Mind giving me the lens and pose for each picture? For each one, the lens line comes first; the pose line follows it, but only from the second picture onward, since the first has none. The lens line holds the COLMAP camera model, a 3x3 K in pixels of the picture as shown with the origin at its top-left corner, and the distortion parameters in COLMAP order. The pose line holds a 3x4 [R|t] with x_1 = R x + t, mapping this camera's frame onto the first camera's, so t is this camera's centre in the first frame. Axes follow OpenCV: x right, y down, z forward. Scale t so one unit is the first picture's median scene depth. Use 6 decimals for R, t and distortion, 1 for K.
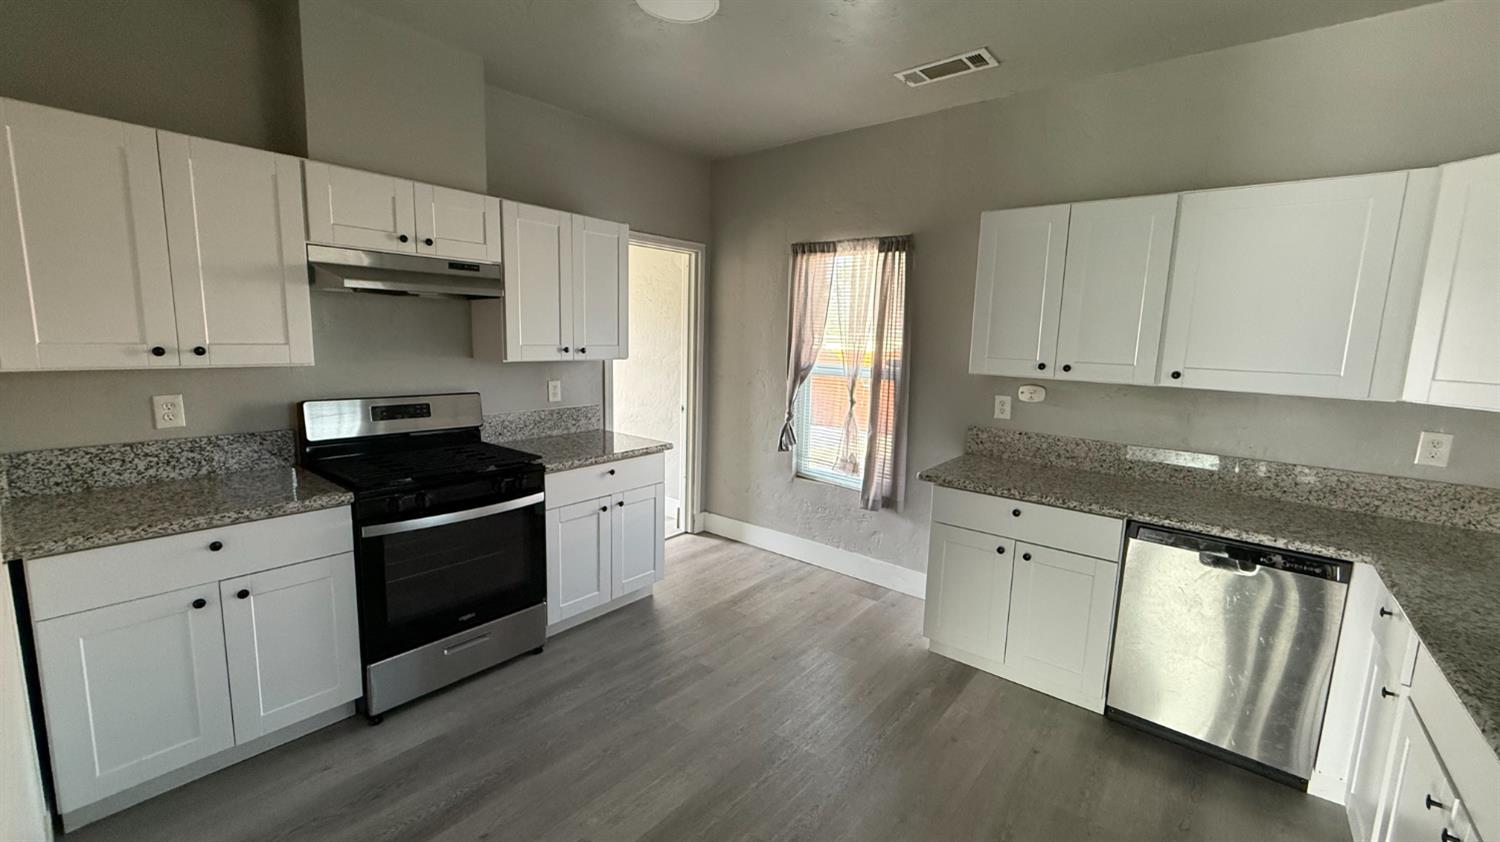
lens RADIAL K [[598.0, 0, 748.4], [0, 598.0, 417.4], [0, 0, 1]] dist [0.001159, 0.000009]
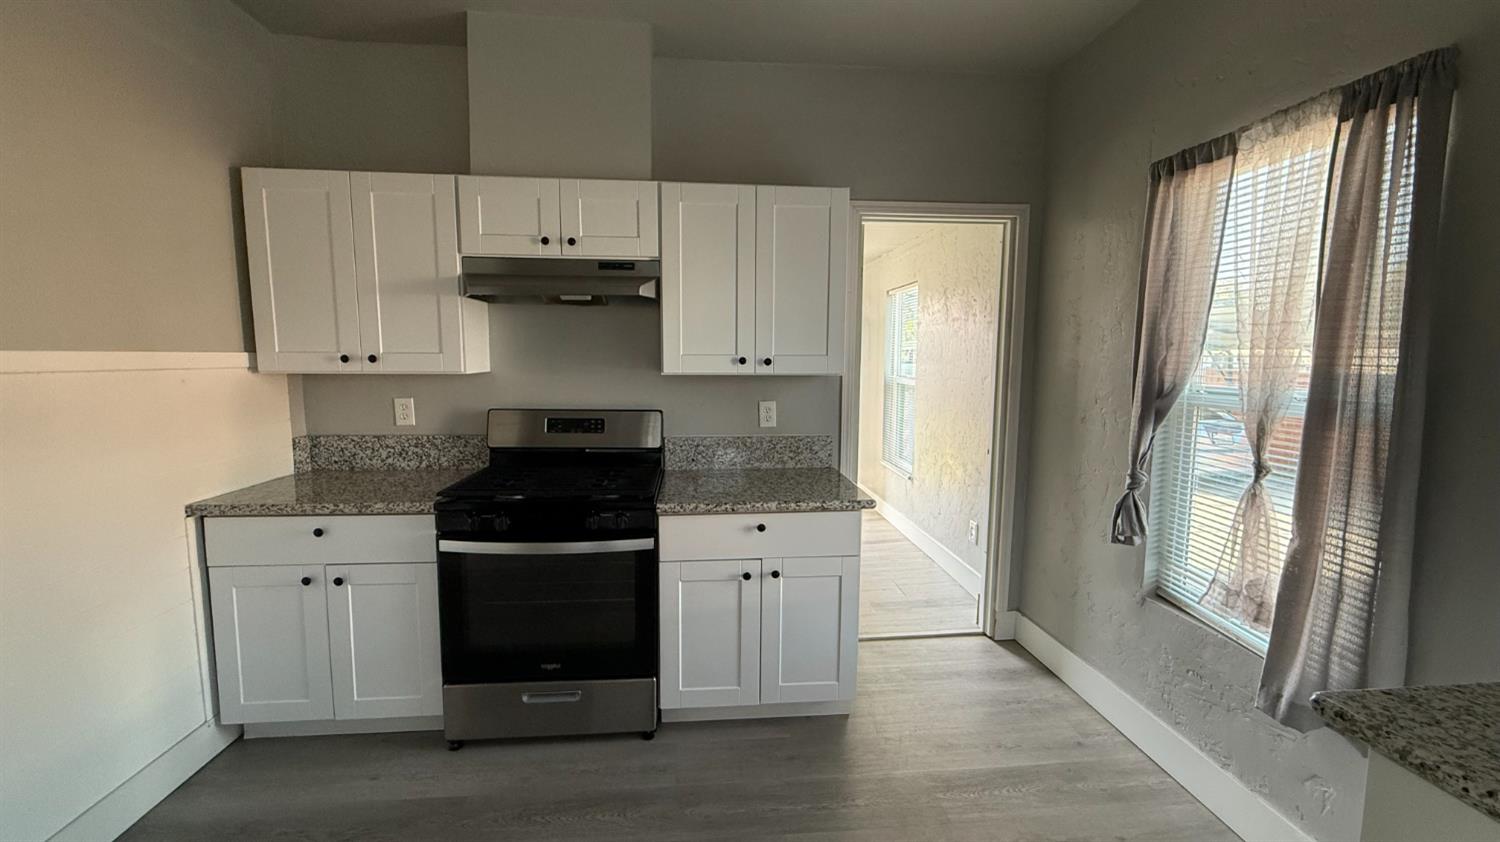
lens RADIAL K [[598.0, 0, 748.4], [0, 598.0, 417.4], [0, 0, 1]] dist [0.001159, 0.000009]
pose [[0.700246, 0.049014, -0.712217, 0.283296], [-0.085349, 0.996233, -0.015355, -0.030106], [0.708782, 0.071539, 0.701791, 0.501319]]
